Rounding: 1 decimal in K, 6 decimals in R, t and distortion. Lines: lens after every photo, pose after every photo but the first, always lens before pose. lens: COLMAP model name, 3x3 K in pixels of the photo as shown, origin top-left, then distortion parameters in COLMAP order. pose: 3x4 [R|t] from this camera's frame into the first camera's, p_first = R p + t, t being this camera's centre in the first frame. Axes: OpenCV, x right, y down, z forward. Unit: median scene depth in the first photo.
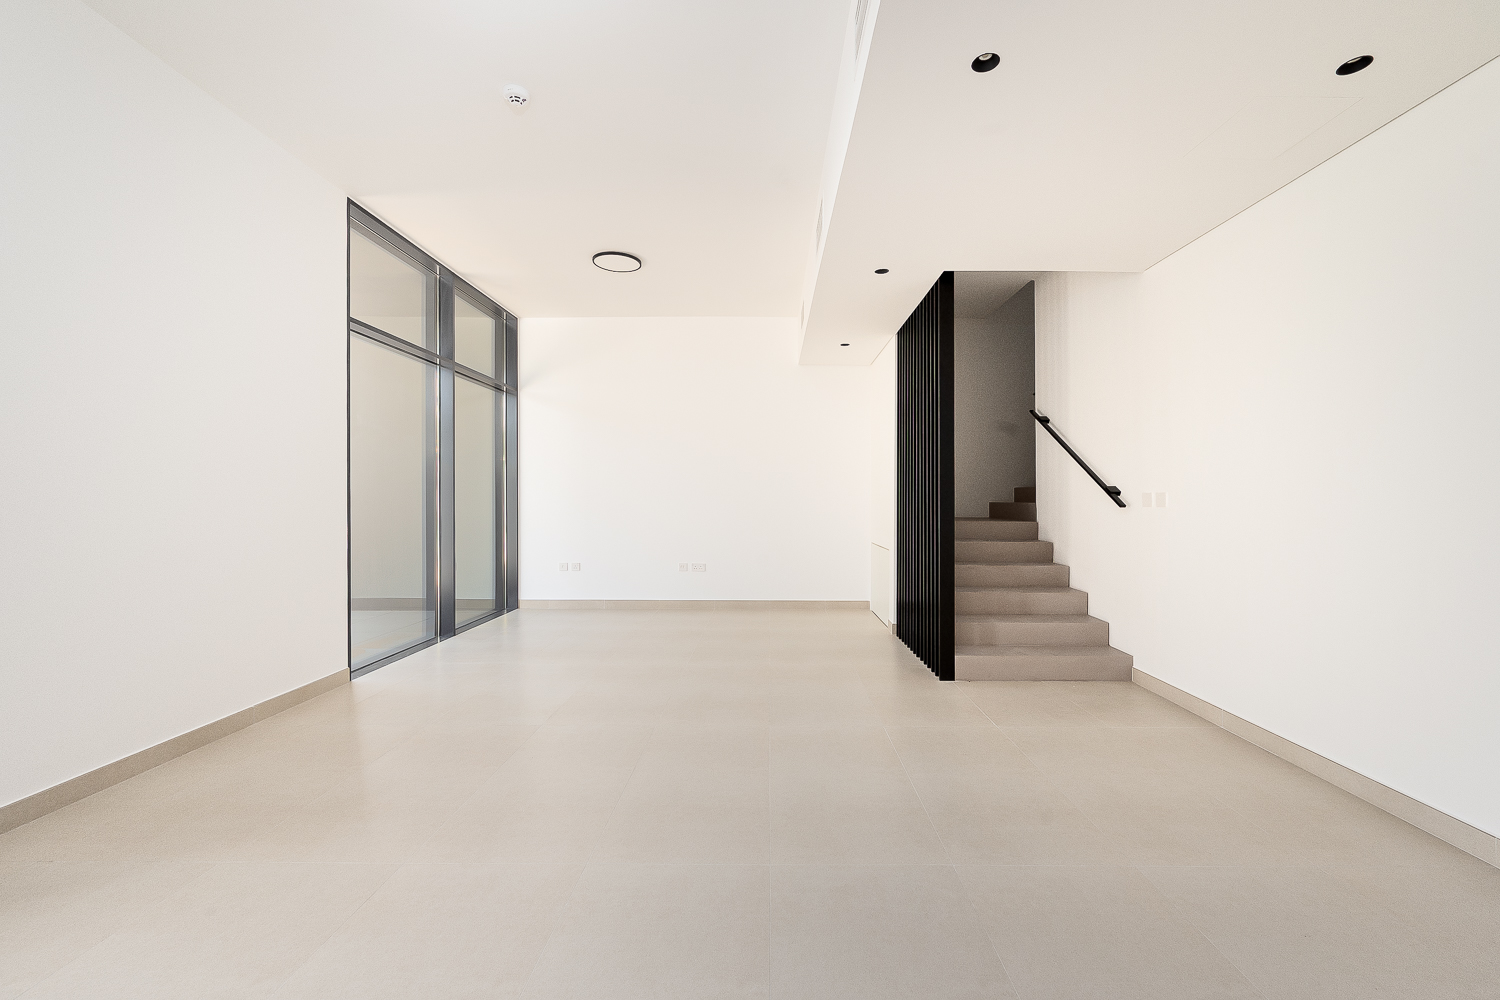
lens RADIAL K [[607.5, 0, 750.0], [0, 607.5, 500.0], [0, 0, 1]] dist [0.001257, 0.000051]
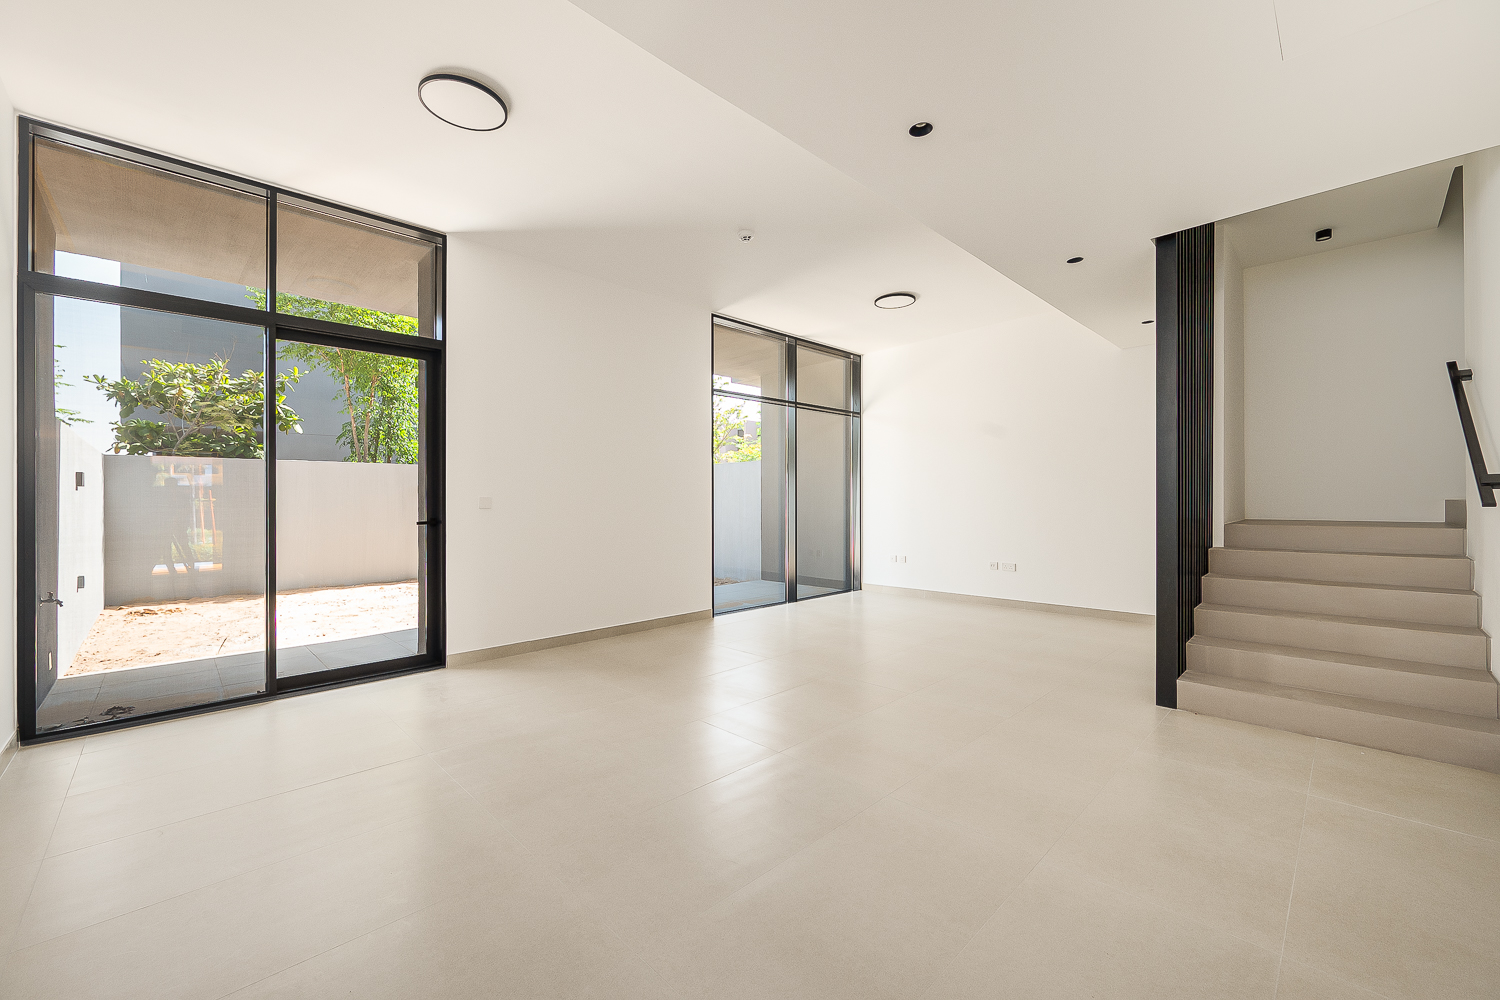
lens RADIAL K [[587.8, 0, 750.0], [0, 587.8, 500.0], [0, 0, 1]] dist [-0.001405, -0.000135]
pose [[0.707812, -0.011435, -0.706308, 0.358215], [0.010624, 0.999928, -0.005542, -0.000611], [0.706321, -0.003582, 0.707883, -0.010100]]
